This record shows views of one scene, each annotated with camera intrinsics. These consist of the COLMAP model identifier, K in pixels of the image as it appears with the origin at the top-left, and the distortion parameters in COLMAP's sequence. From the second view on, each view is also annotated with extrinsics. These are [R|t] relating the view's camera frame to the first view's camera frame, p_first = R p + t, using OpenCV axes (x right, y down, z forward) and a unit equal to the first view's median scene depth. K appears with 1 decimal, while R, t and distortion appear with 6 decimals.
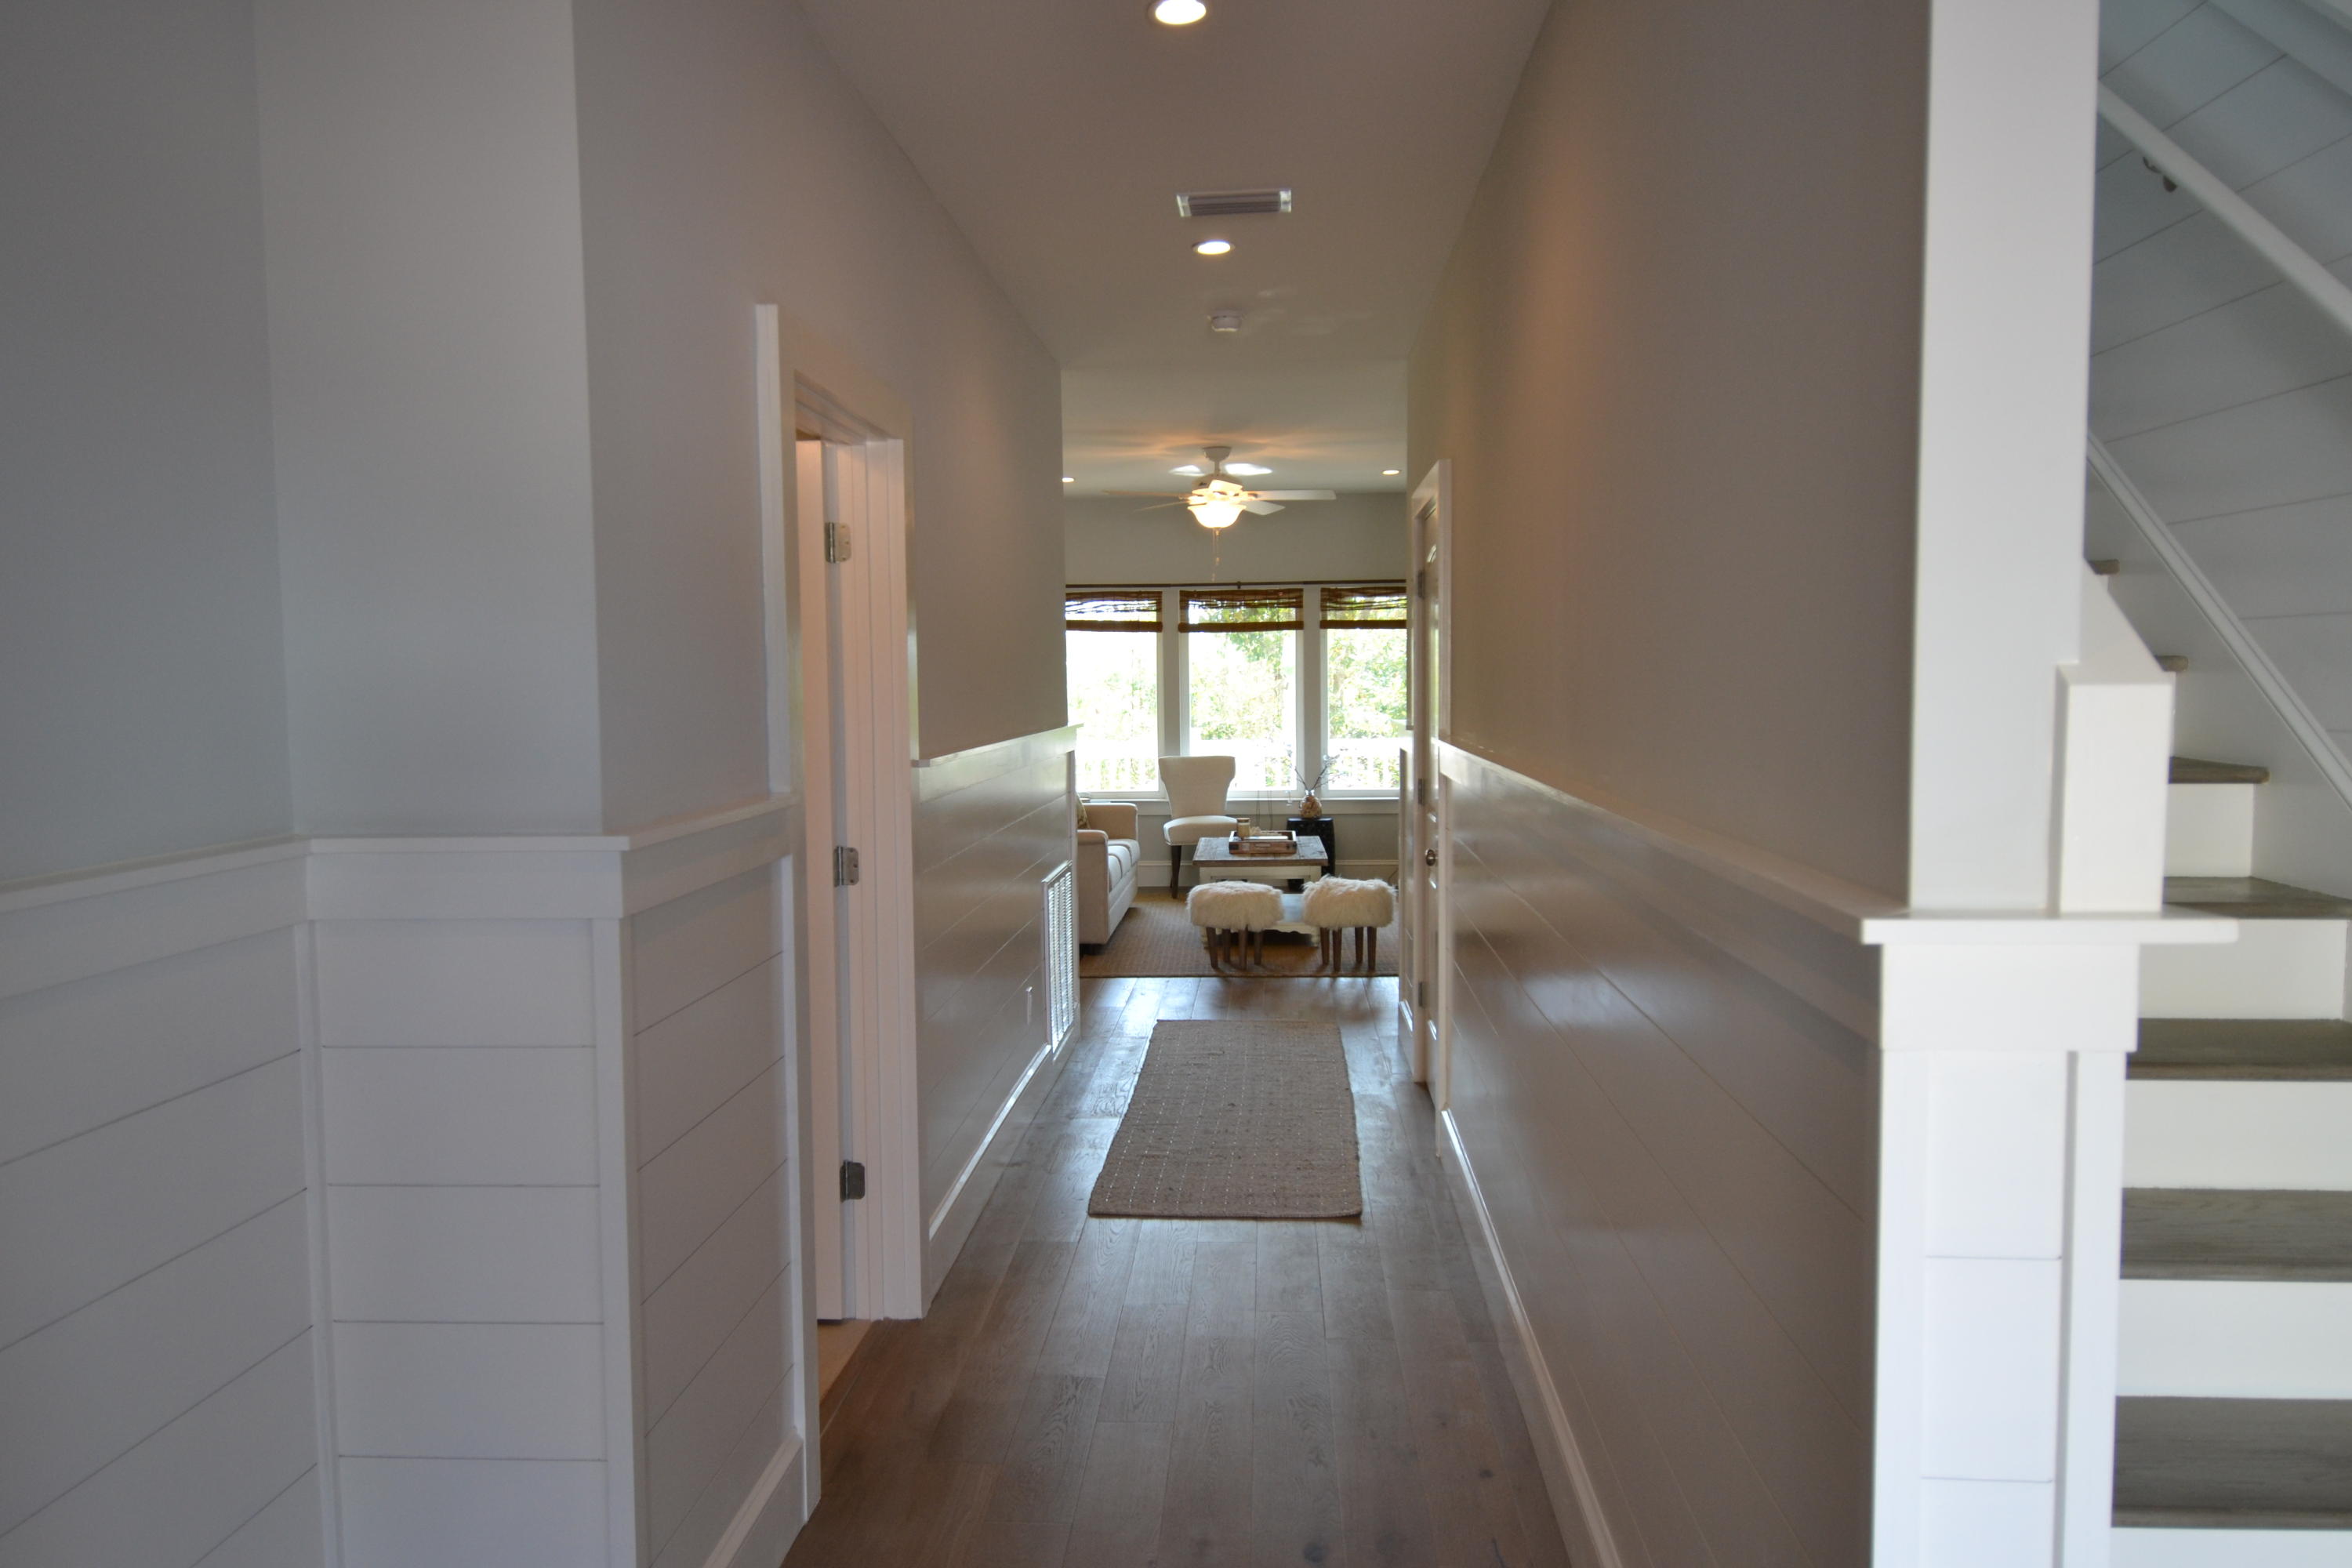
lens RADIAL K [[1609.5, 0, 1167.0], [0, 1609.5, 789.4], [0, 0, 1]] dist [0.057591, -0.061946]
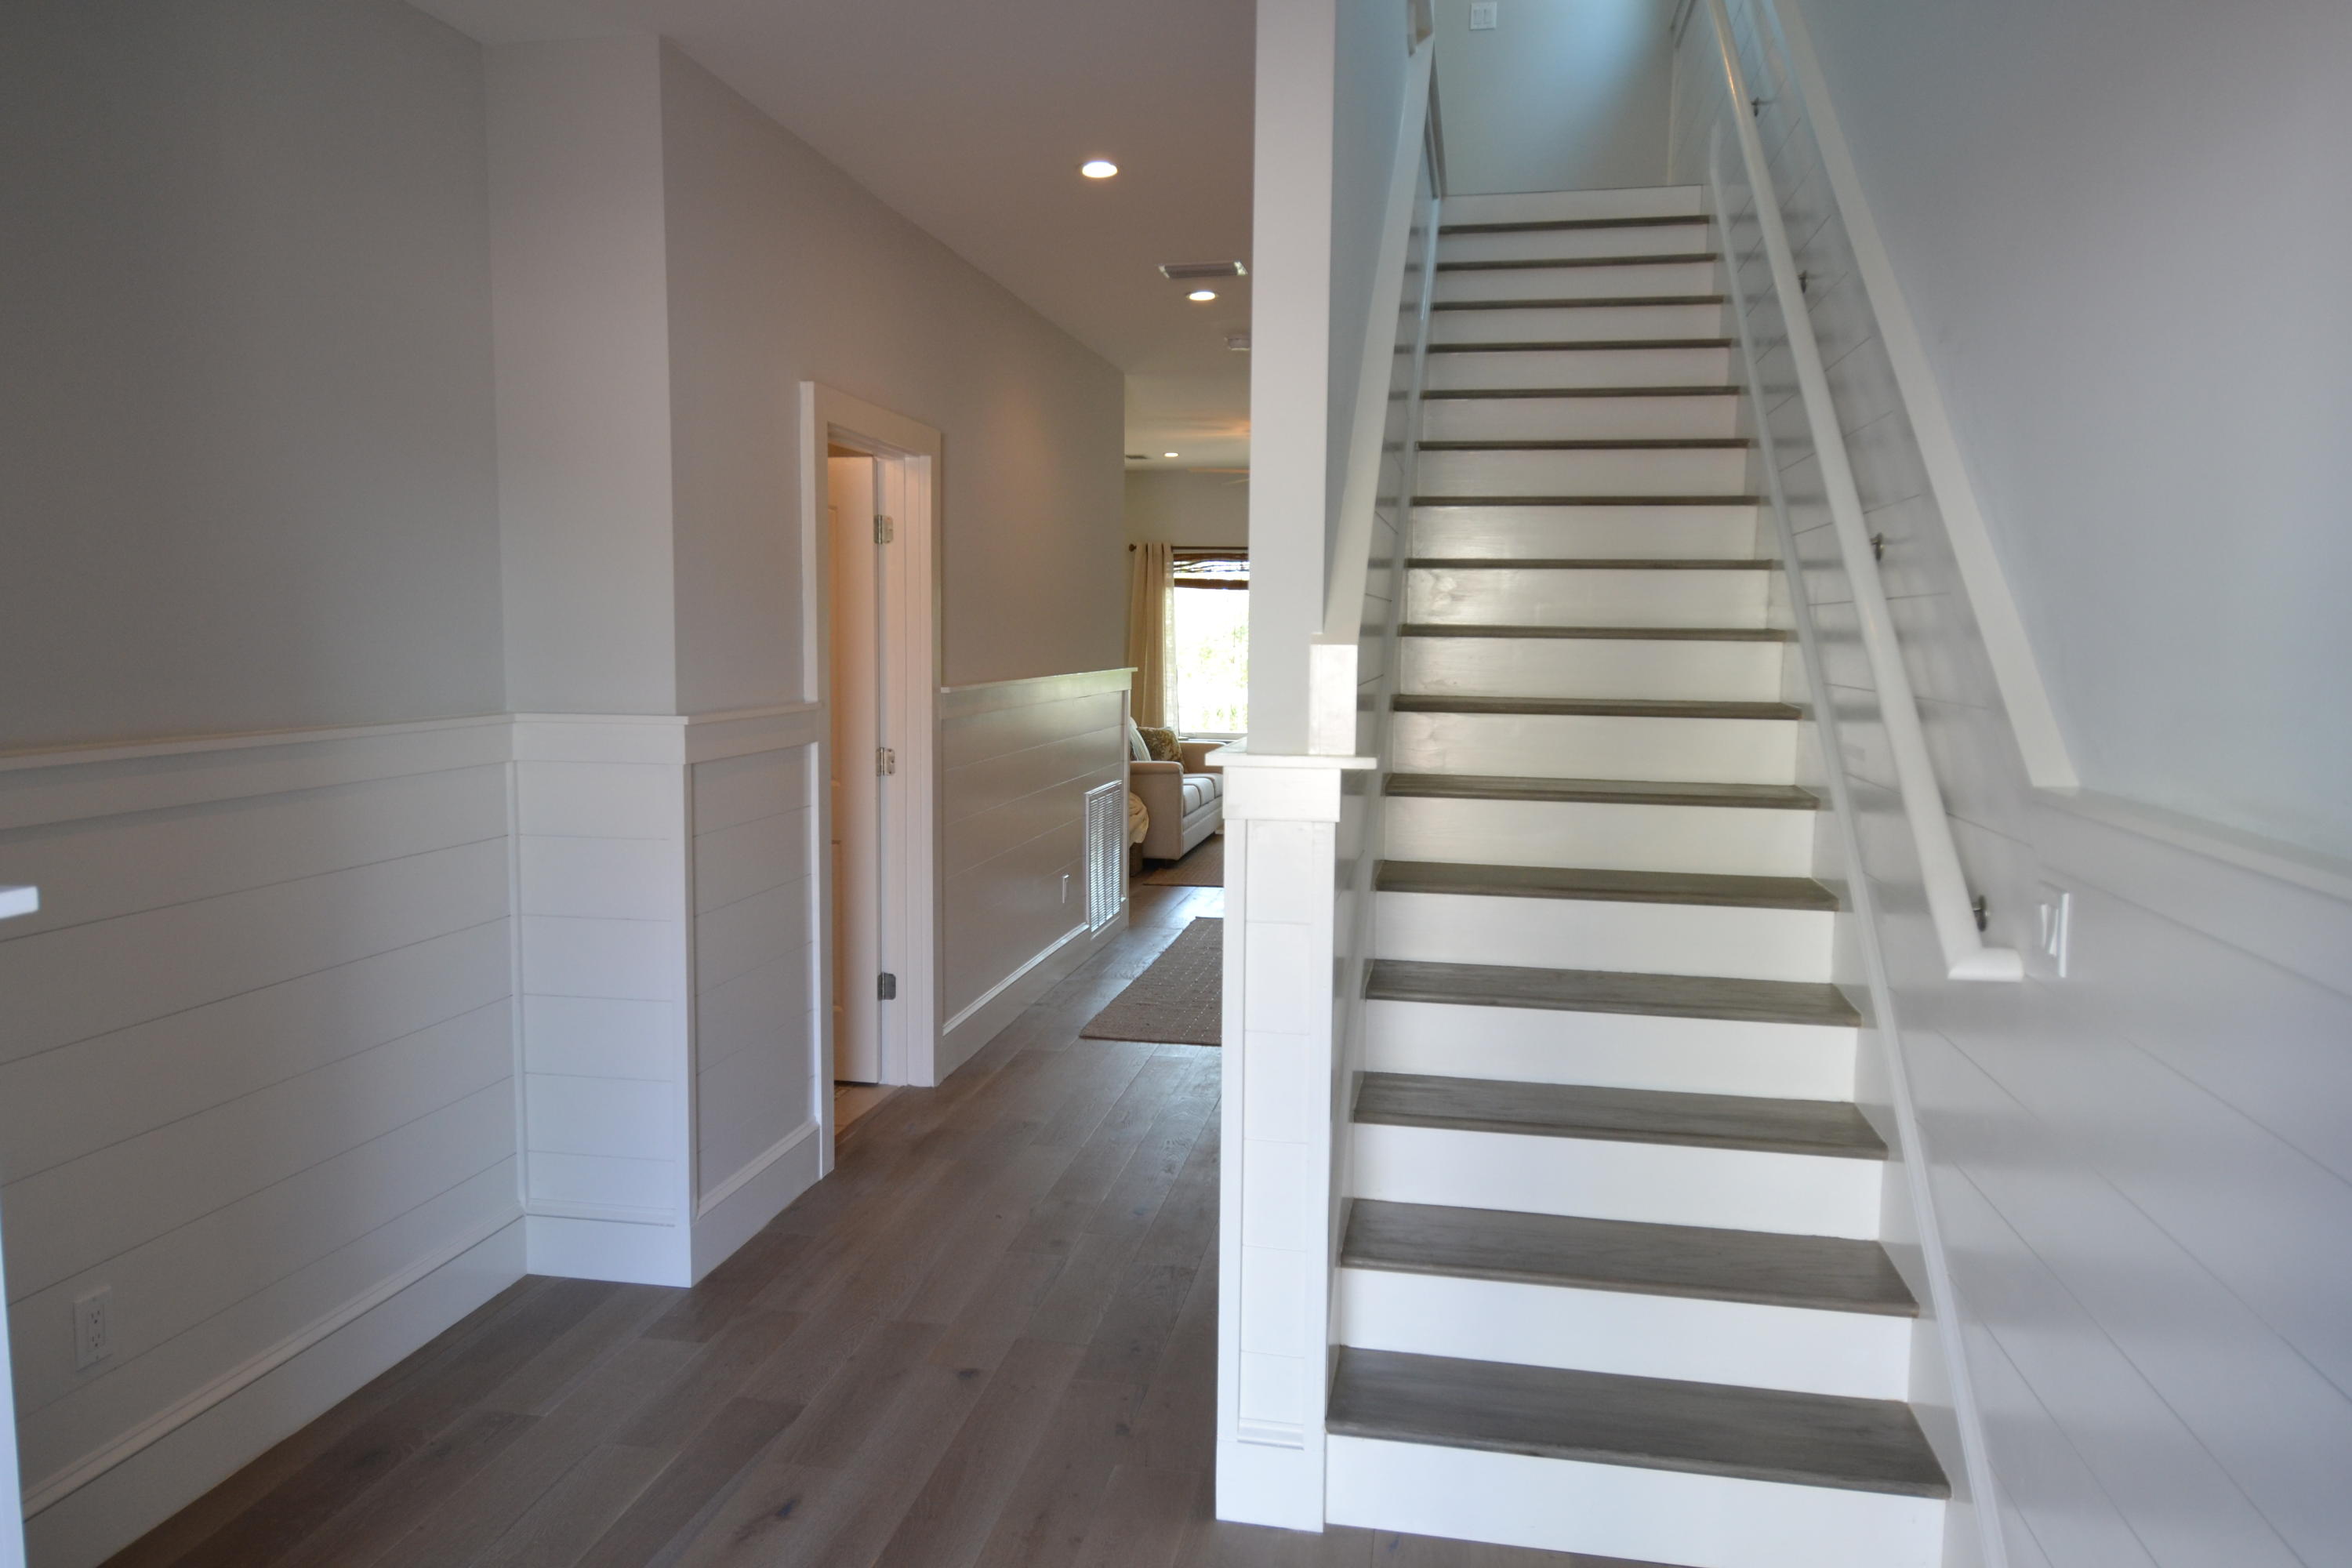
lens RADIAL K [[1609.5, 0, 1166.1], [0, 1609.5, 790.2], [0, 0, 1]] dist [0.057591, -0.061946]
pose [[0.992434, 0.033825, -0.118029, 0.211714], [-0.030262, 0.999034, 0.031853, 0.020872], [0.118992, -0.028040, 0.992499, -0.365332]]
